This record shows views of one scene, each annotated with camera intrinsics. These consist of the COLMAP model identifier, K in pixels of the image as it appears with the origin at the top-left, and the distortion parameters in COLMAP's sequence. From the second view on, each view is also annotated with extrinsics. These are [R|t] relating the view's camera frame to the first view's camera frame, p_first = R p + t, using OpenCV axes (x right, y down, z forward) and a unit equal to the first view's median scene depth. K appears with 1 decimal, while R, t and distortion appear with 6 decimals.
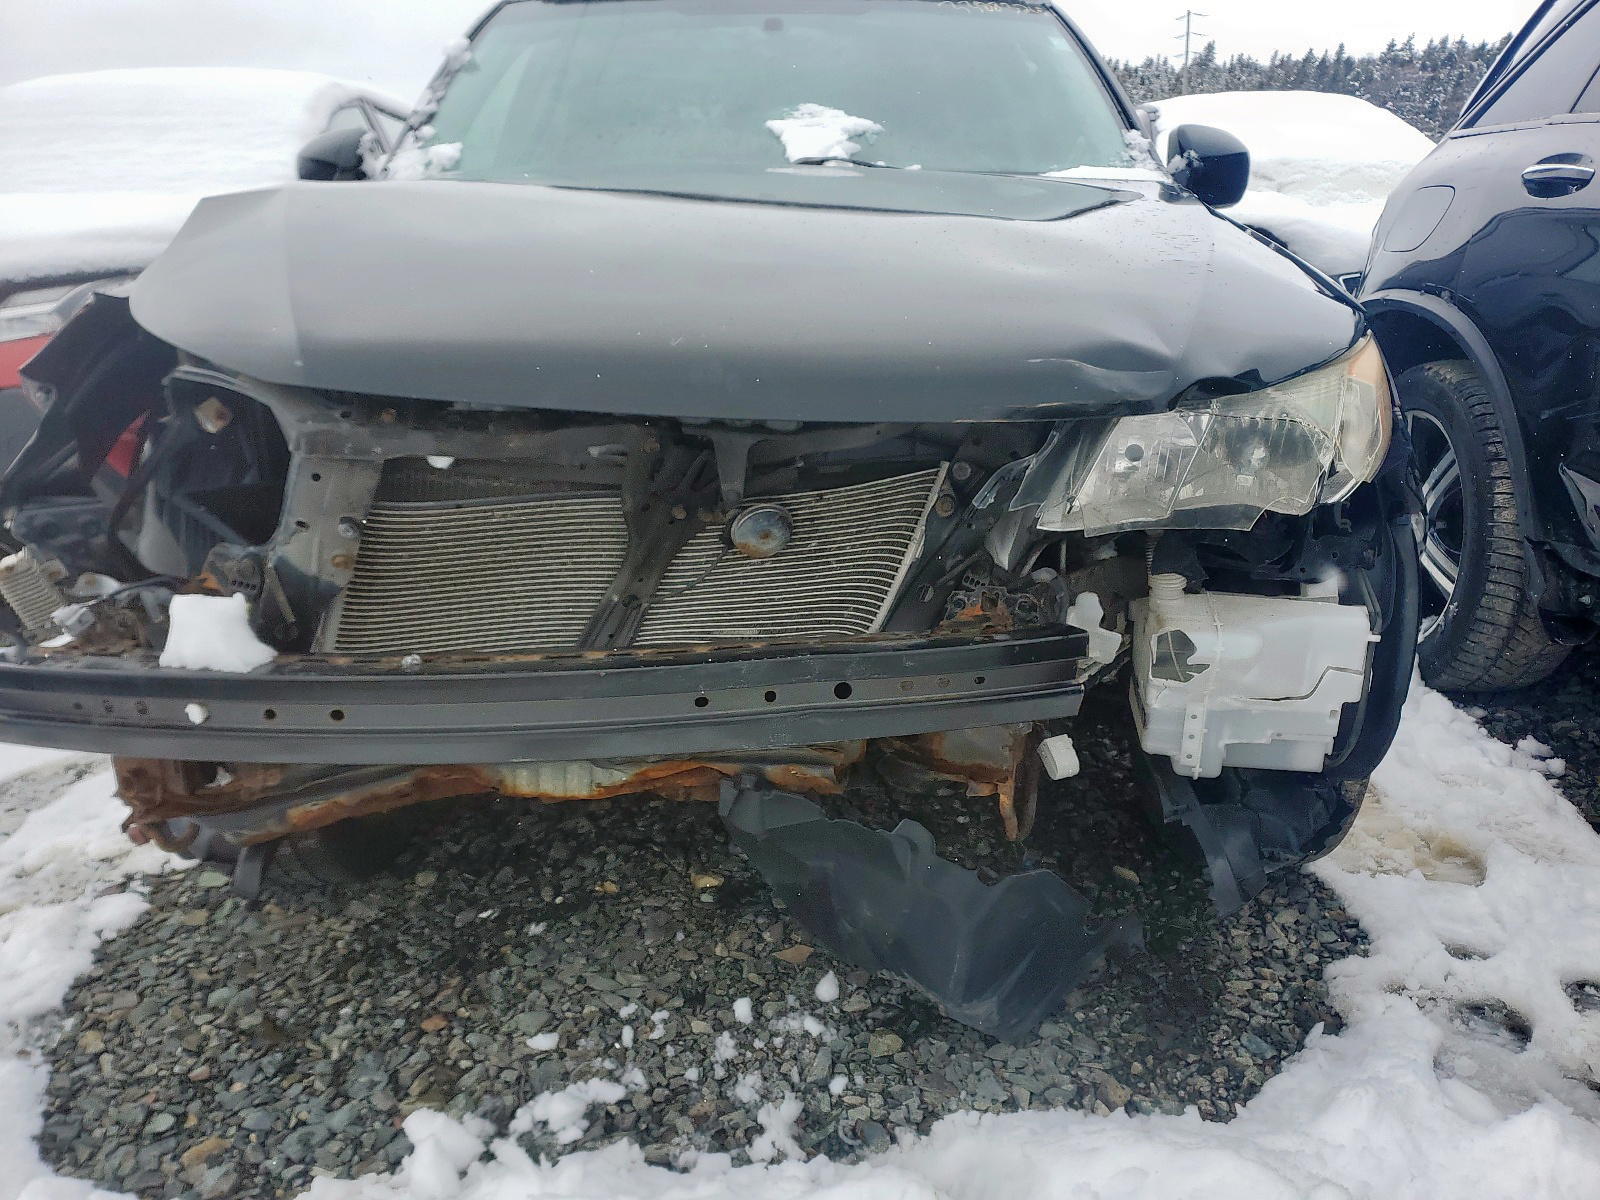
lens RADIAL K [[1202.0, 0, 804.6], [0, 1202.0, 604.0], [0, 0, 1]] dist [0.001419, 0.000962]
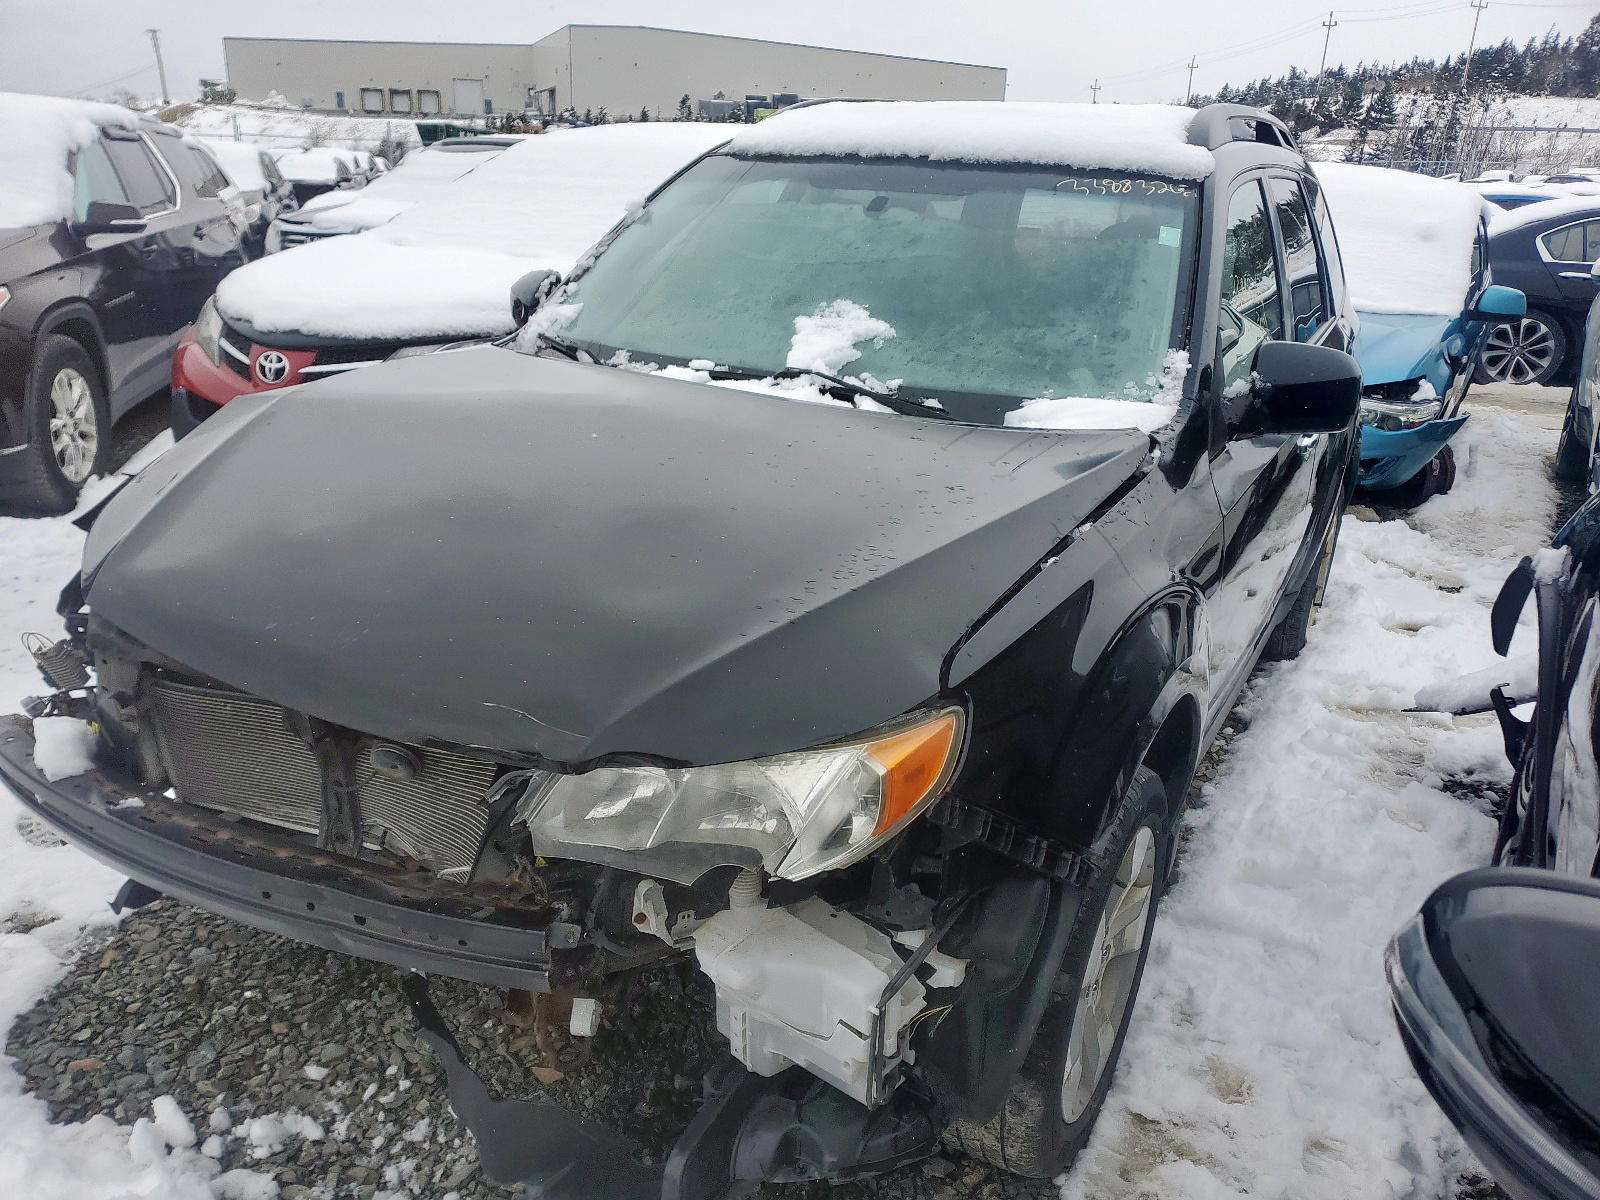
lens RADIAL K [[1202.0, 0, 798.7], [0, 1202.0, 595.9], [0, 0, 1]] dist [0.001419, 0.000962]
pose [[0.874013, 0.197321, -0.444033, 0.510391], [-0.183304, 0.980208, 0.074782, -0.241088], [0.450001, 0.016033, 0.892884, 0.037405]]
